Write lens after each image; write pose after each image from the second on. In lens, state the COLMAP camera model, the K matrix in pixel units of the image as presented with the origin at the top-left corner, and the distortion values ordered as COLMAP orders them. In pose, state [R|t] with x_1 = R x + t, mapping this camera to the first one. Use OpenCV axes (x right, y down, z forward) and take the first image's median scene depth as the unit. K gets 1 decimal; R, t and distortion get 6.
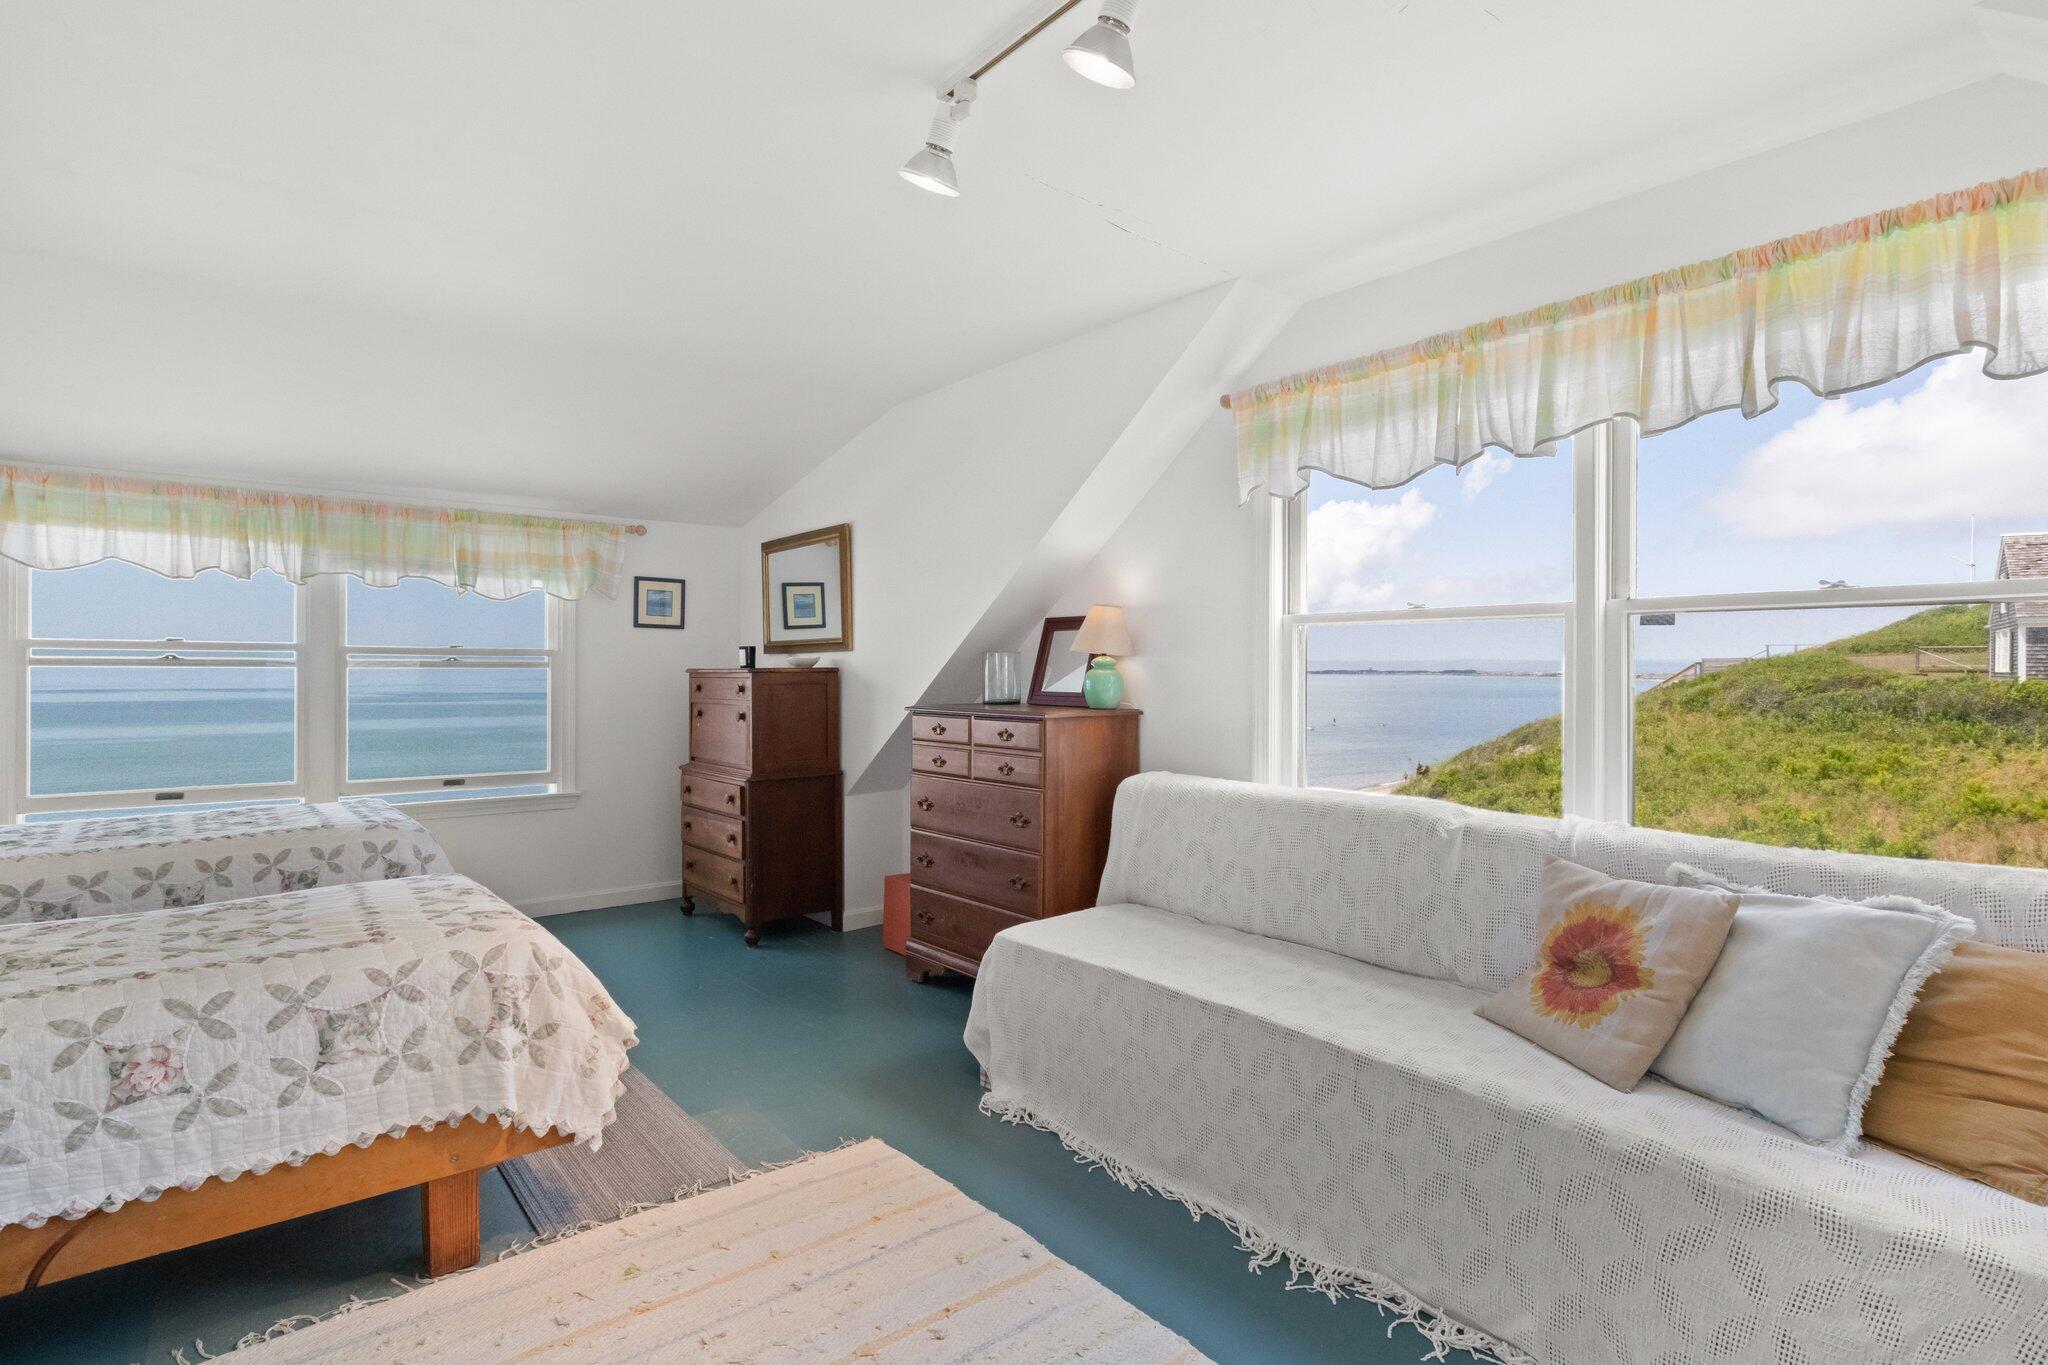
lens RADIAL K [[1030.8, 0, 861.9], [0, 1030.8, 678.8], [0, 0, 1]] dist [0.005033, -0.005979]
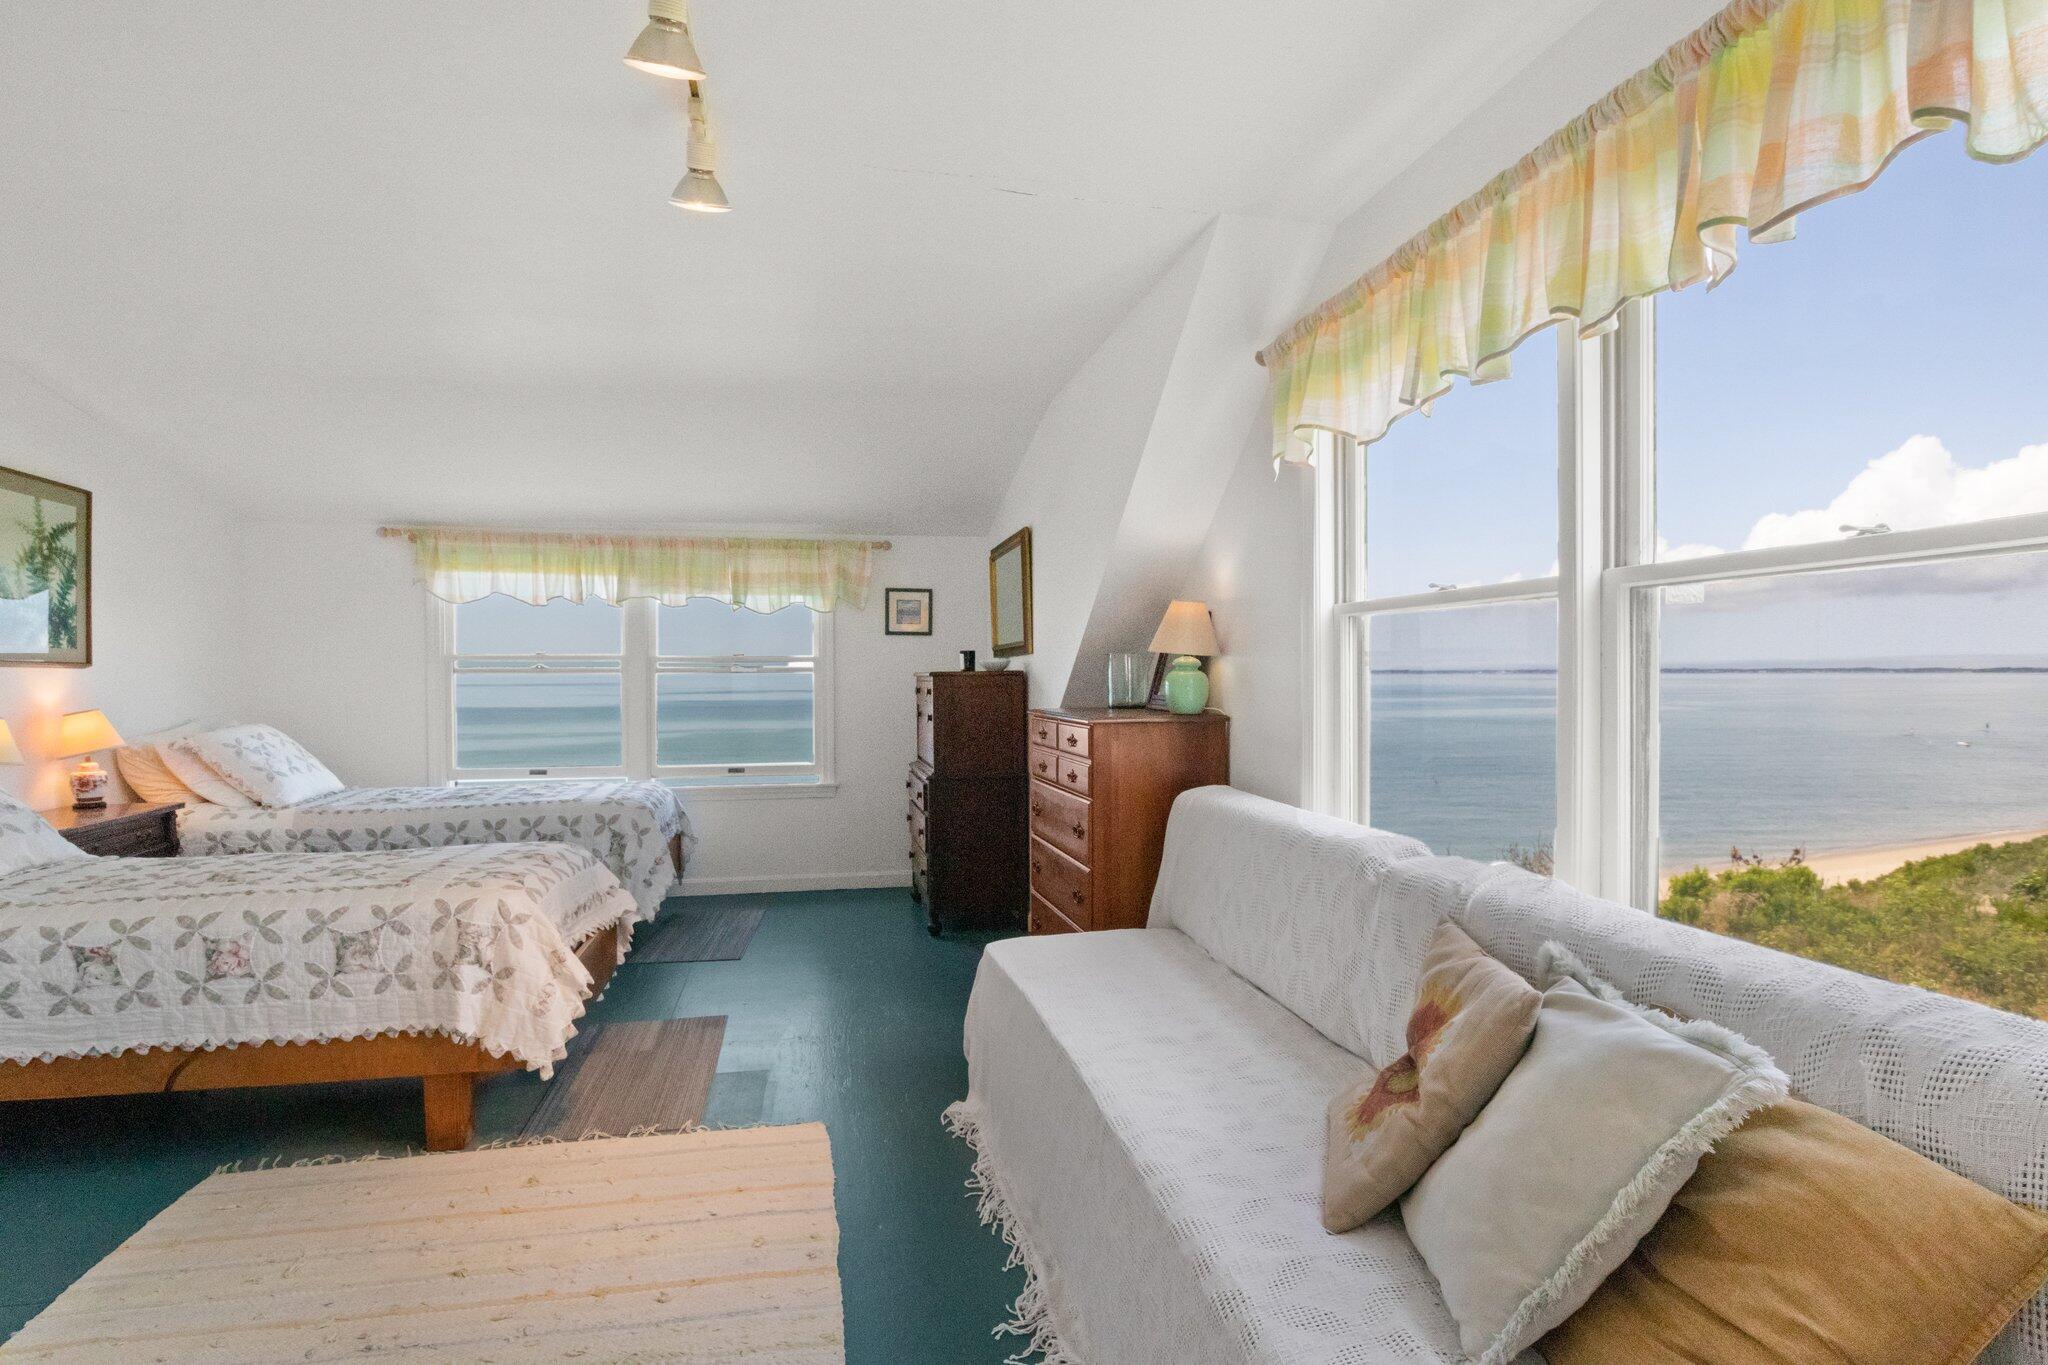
lens RADIAL K [[1030.8, 0, 1066.6], [0, 1030.8, 698.4], [0, 0, 1]] dist [0.005033, -0.005979]
pose [[0.888958, 0.005766, -0.457952, 0.767420], [0.002283, 0.999853, 0.017020, -0.001497], [0.457983, -0.016175, 0.888814, 0.206148]]
